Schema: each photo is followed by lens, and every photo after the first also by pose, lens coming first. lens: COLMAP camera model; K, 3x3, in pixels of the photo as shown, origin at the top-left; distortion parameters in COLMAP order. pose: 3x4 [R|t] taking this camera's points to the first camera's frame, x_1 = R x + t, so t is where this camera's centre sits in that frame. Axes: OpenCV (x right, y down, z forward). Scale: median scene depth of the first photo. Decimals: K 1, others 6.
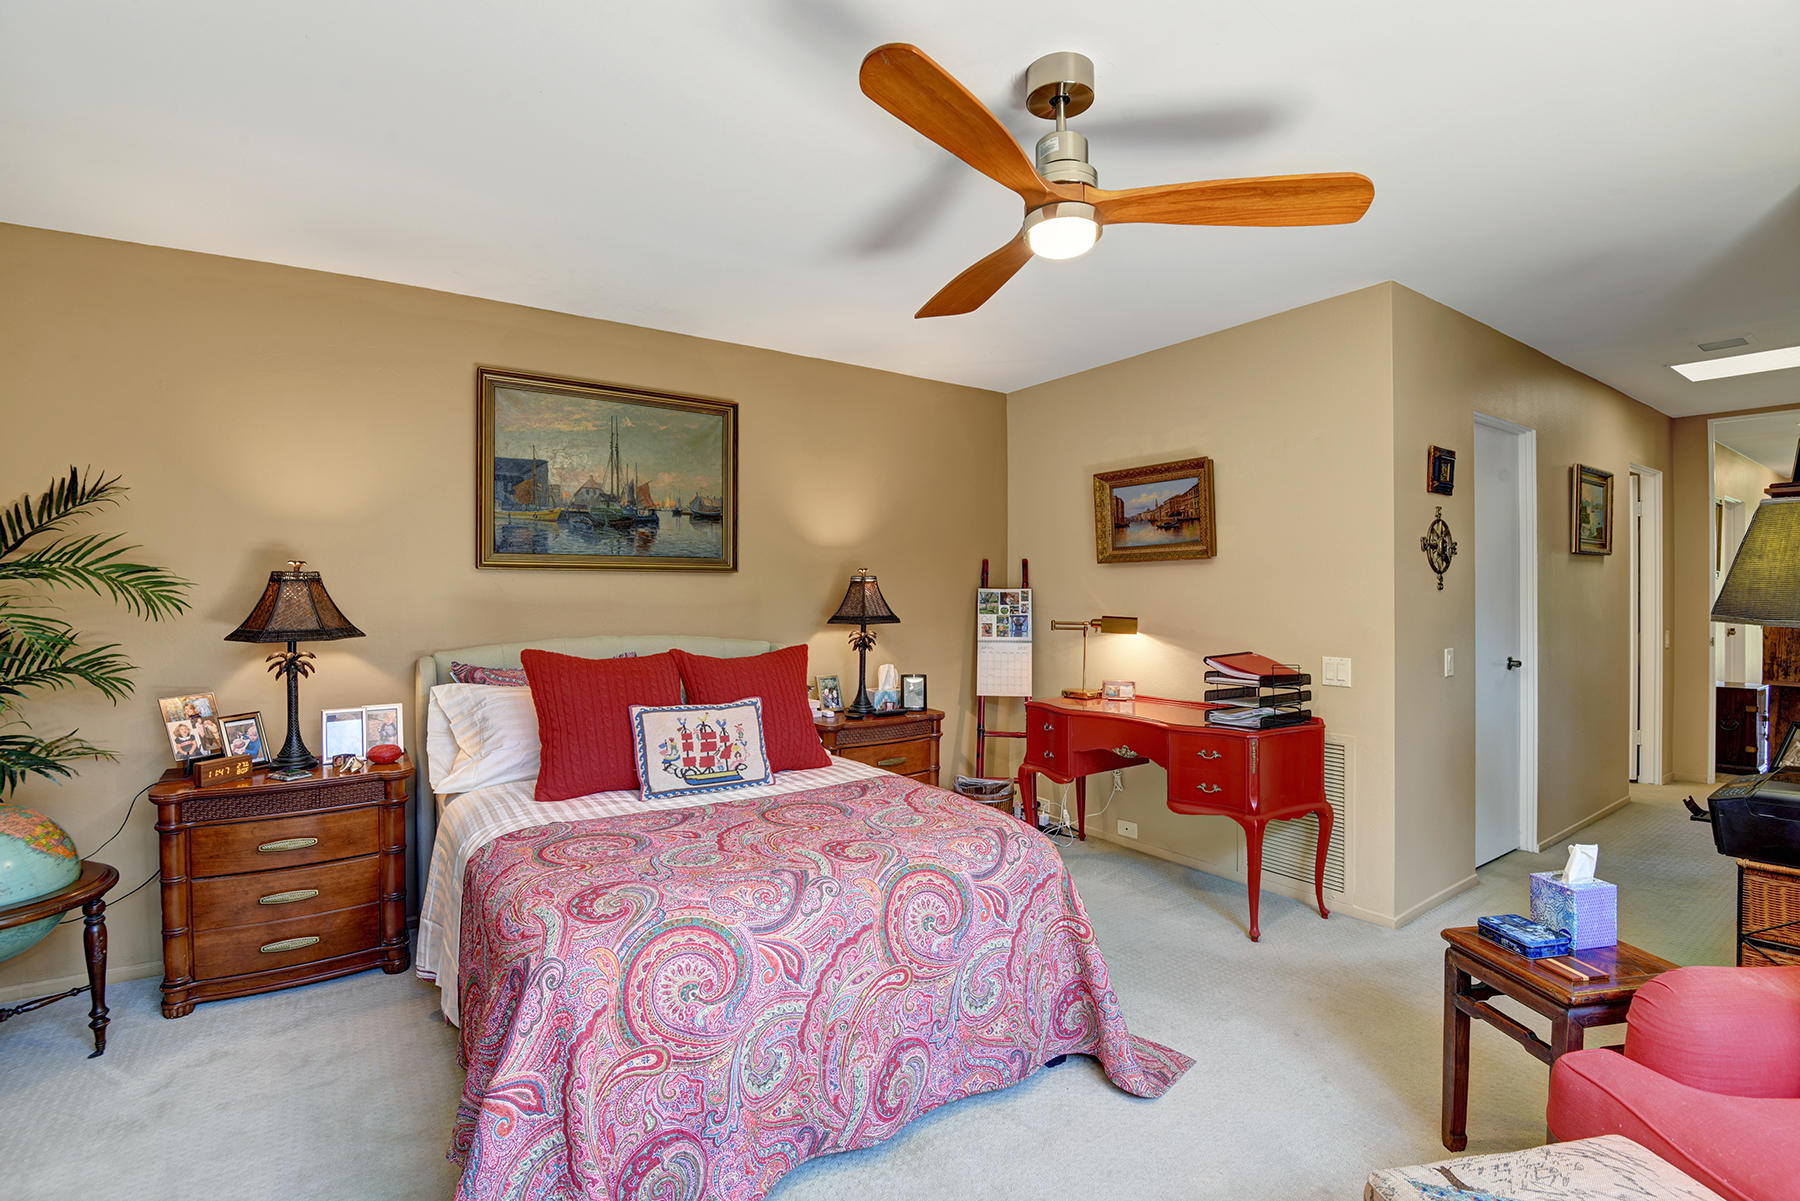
lens RADIAL K [[841.3, 0, 912.8], [0, 841.3, 603.0], [0, 0, 1]] dist [-0.013852, -0.012541]
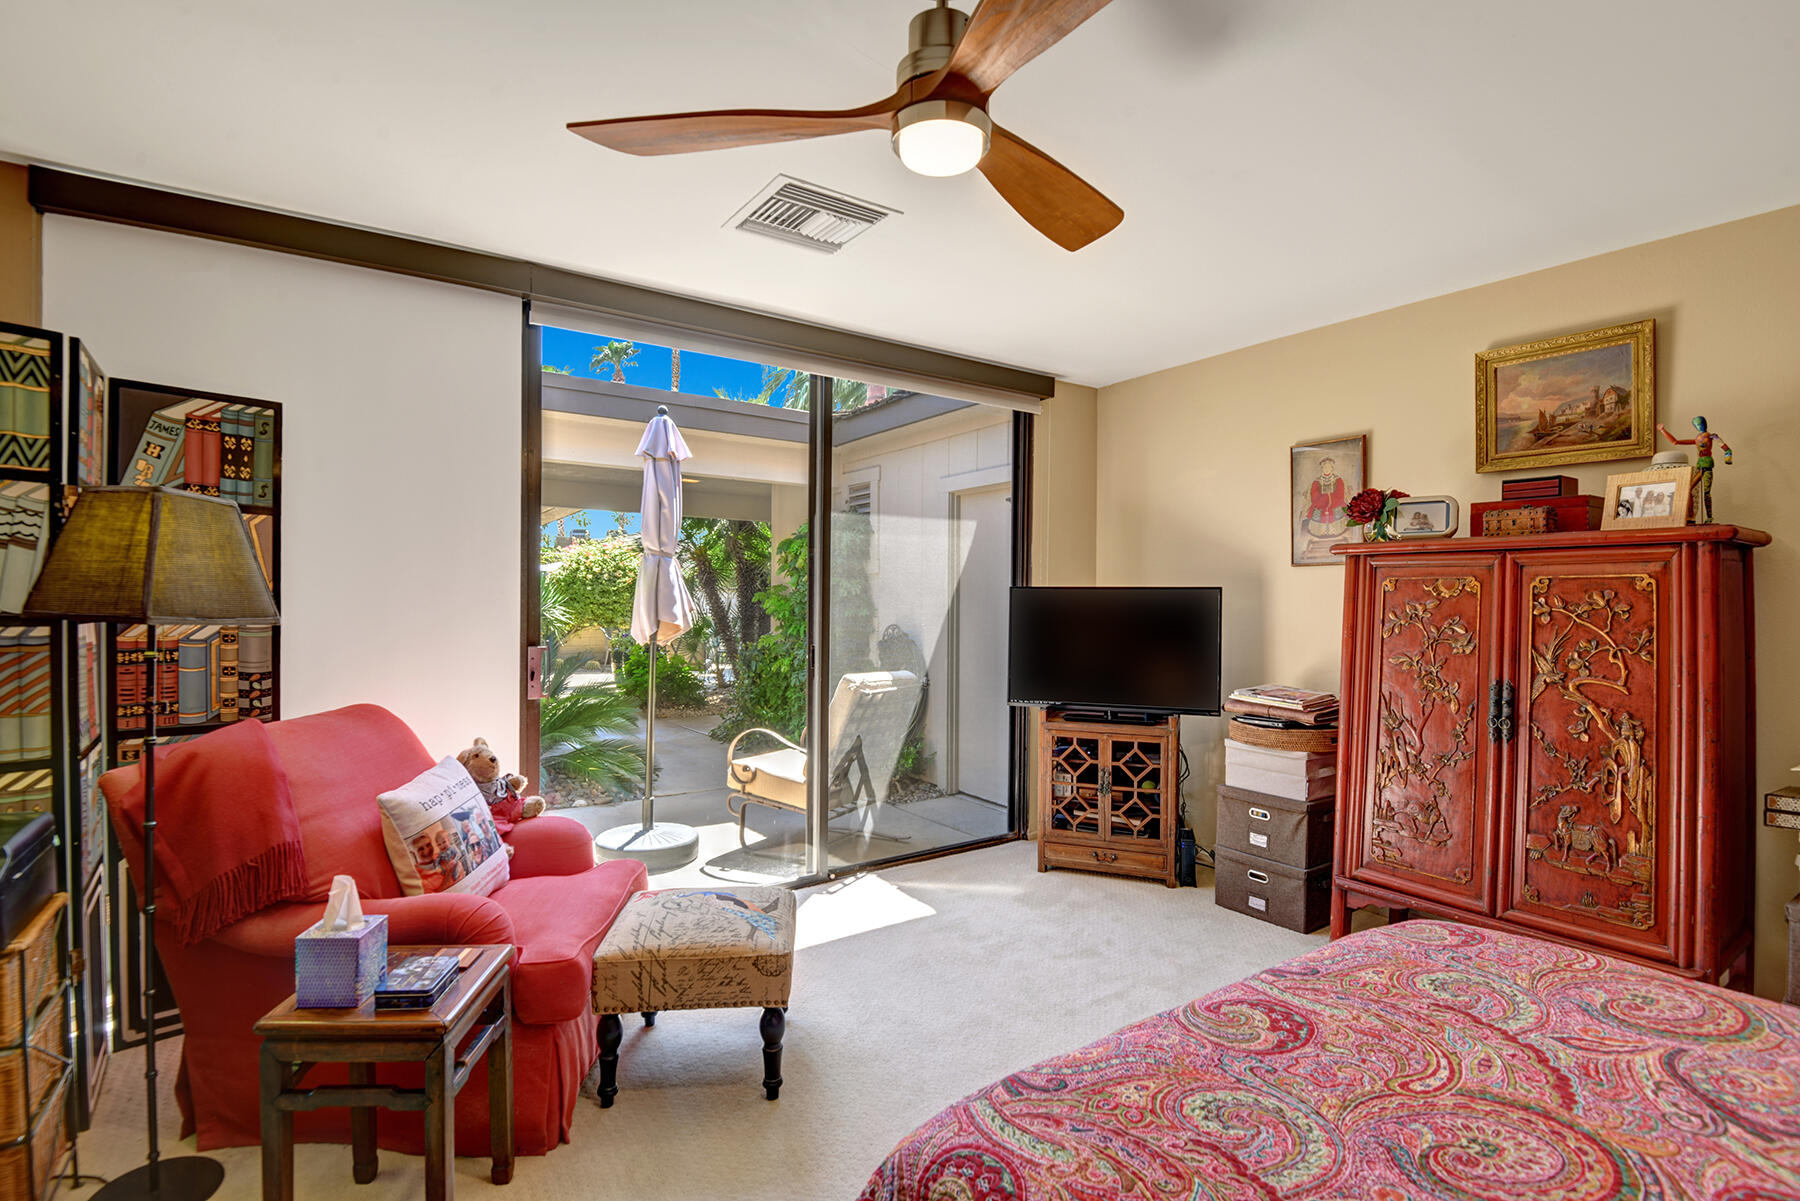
lens RADIAL K [[841.3, 0, 891.7], [0, 841.3, 589.1], [0, 0, 1]] dist [-0.013852, -0.012541]
pose [[-0.999248, -0.005938, 0.038328, 0.104179], [-0.005916, 0.999982, 0.000702, -0.010333], [-0.038331, 0.000475, -0.999265, 0.983171]]
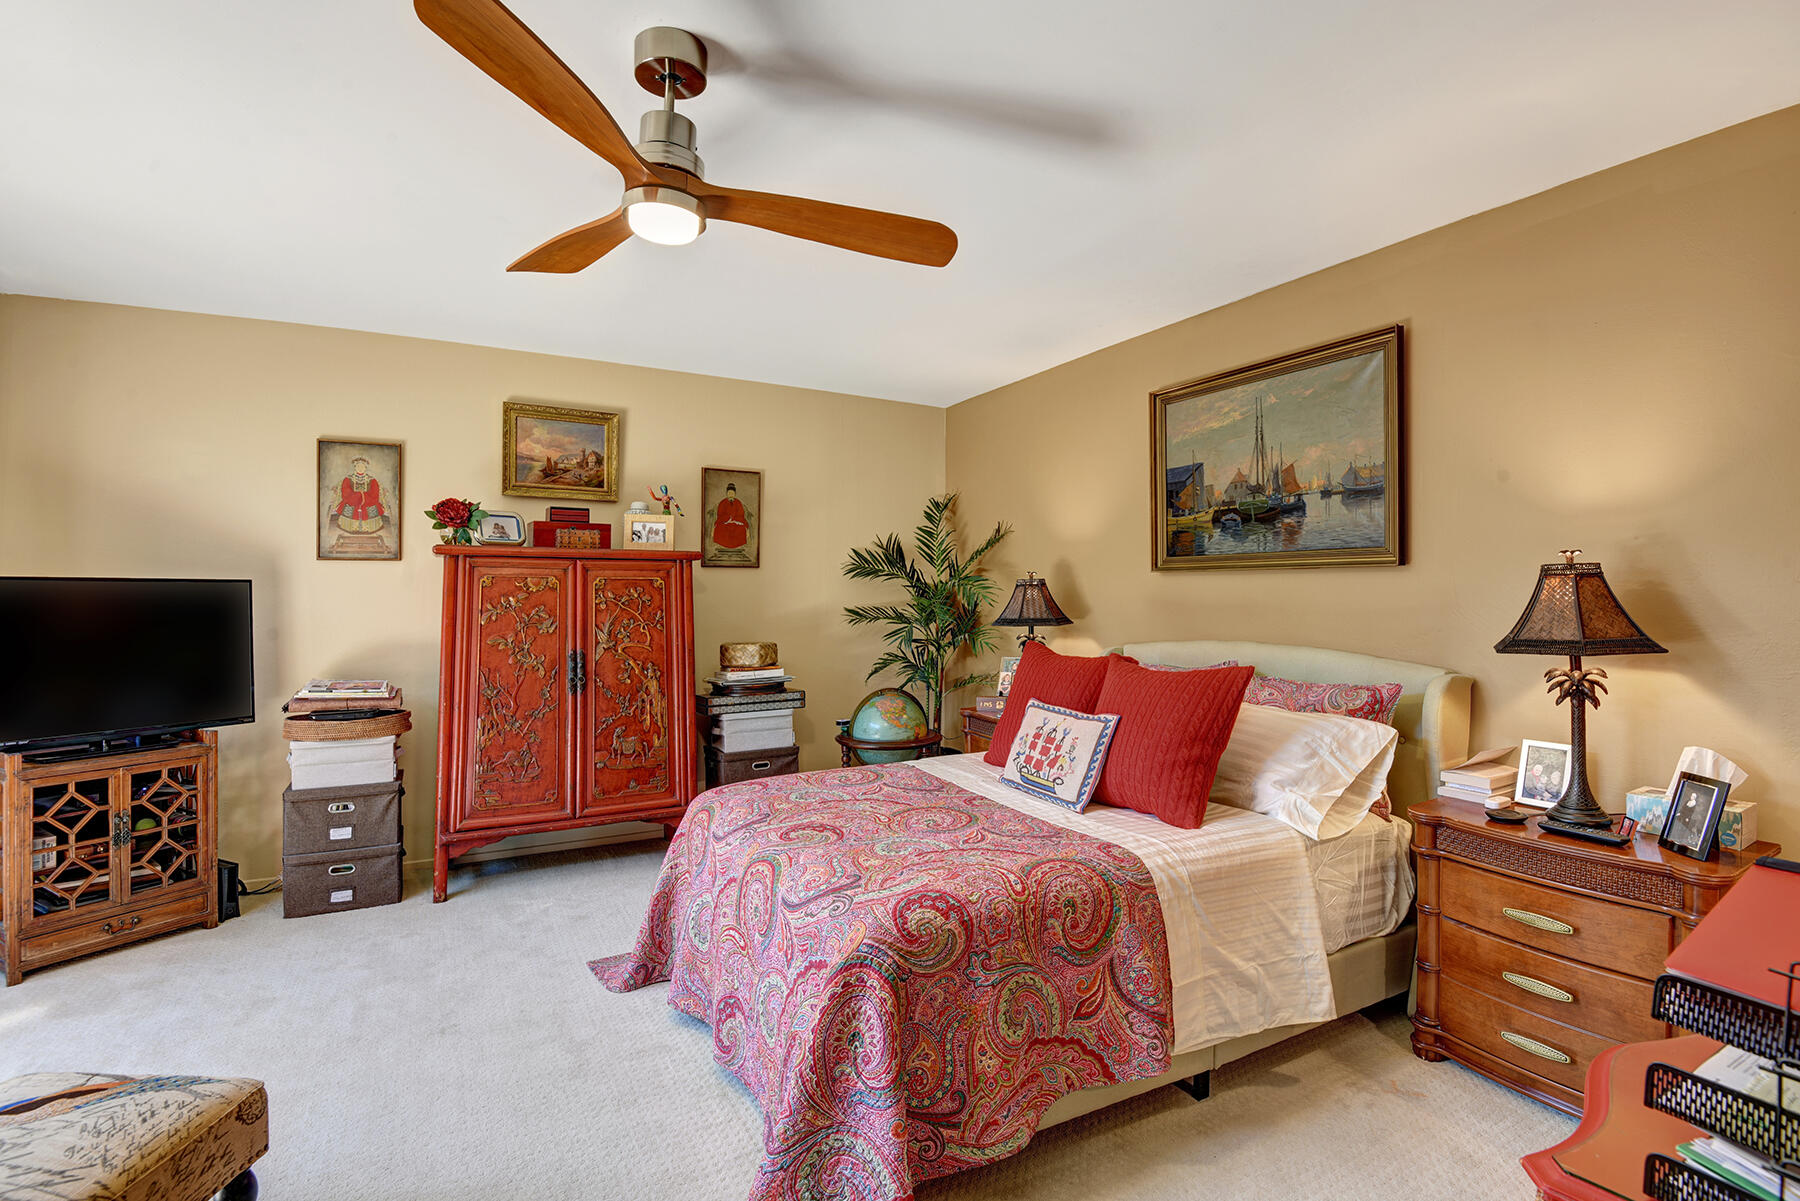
lens RADIAL K [[841.3, 0, 906.1], [0, 841.3, 595.8], [0, 0, 1]] dist [-0.013852, -0.012541]
pose [[-0.122806, 0.001905, -0.992429, 0.597600], [-0.012647, 0.999914, 0.003485, -0.009212], [0.992350, 0.012979, -0.122771, 0.762313]]
